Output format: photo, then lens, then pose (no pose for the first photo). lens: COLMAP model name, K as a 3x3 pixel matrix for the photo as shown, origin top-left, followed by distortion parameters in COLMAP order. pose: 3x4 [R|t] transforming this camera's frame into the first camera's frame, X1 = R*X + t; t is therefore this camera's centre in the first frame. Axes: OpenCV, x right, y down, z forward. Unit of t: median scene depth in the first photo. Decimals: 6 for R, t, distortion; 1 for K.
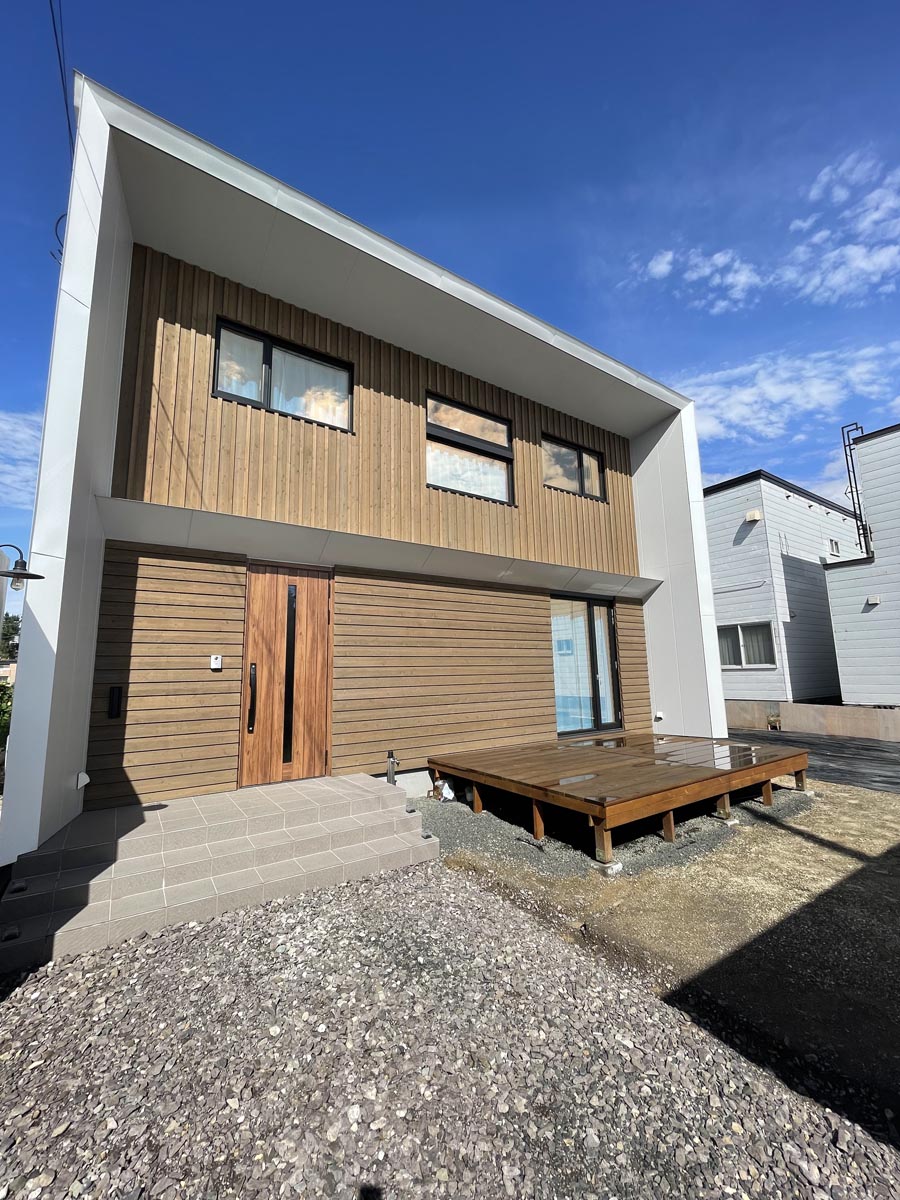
lens RADIAL K [[482.8, 0, 450.0], [0, 482.8, 600.0], [0, 0, 1]] dist [-0.000360, 0.000009]
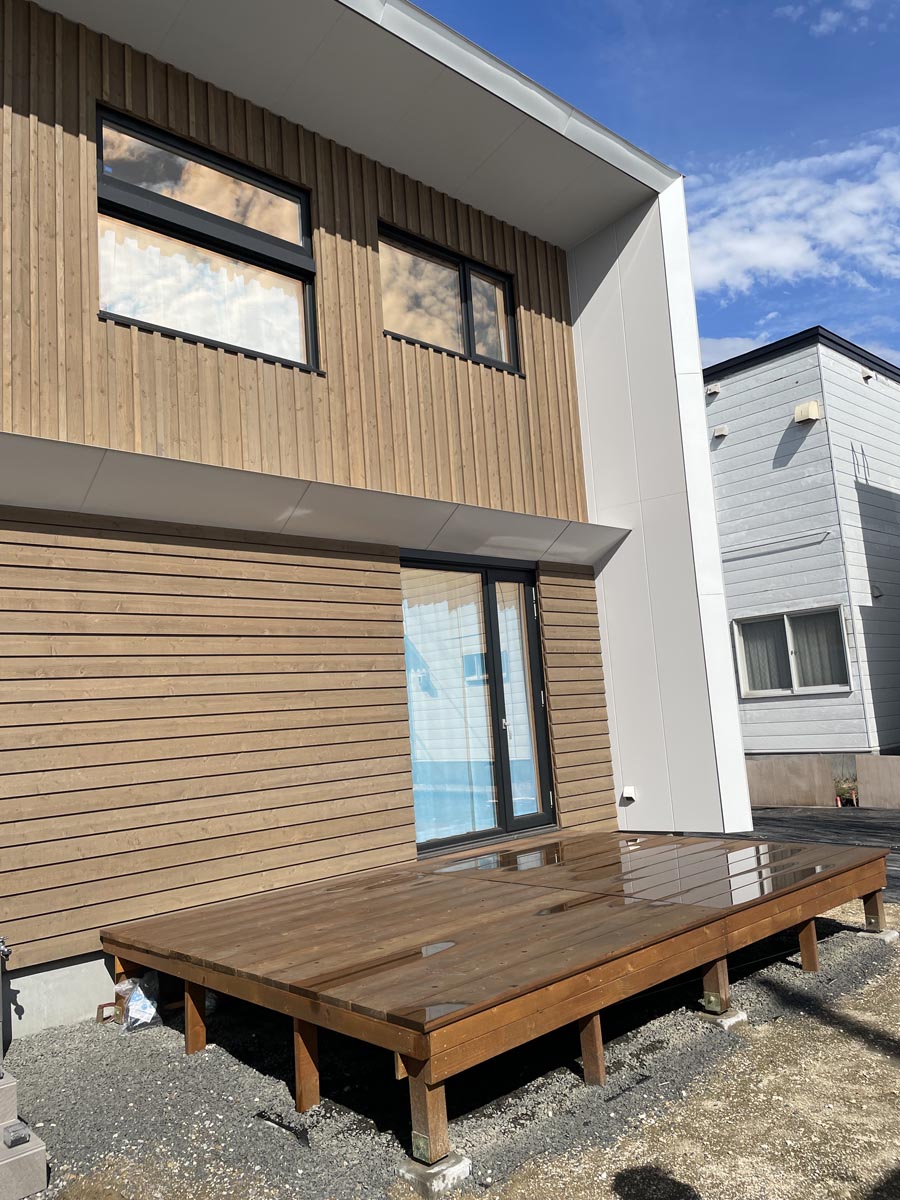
lens RADIAL K [[902.3, 0, 451.0], [0, 902.3, 591.3], [0, 0, 1]] dist [0.085417, -0.108232]
pose [[0.986065, -0.025086, 0.164456, 0.120040], [0.024238, 0.999681, 0.007163, 0.017883], [-0.164583, -0.003077, 0.986358, 0.108634]]
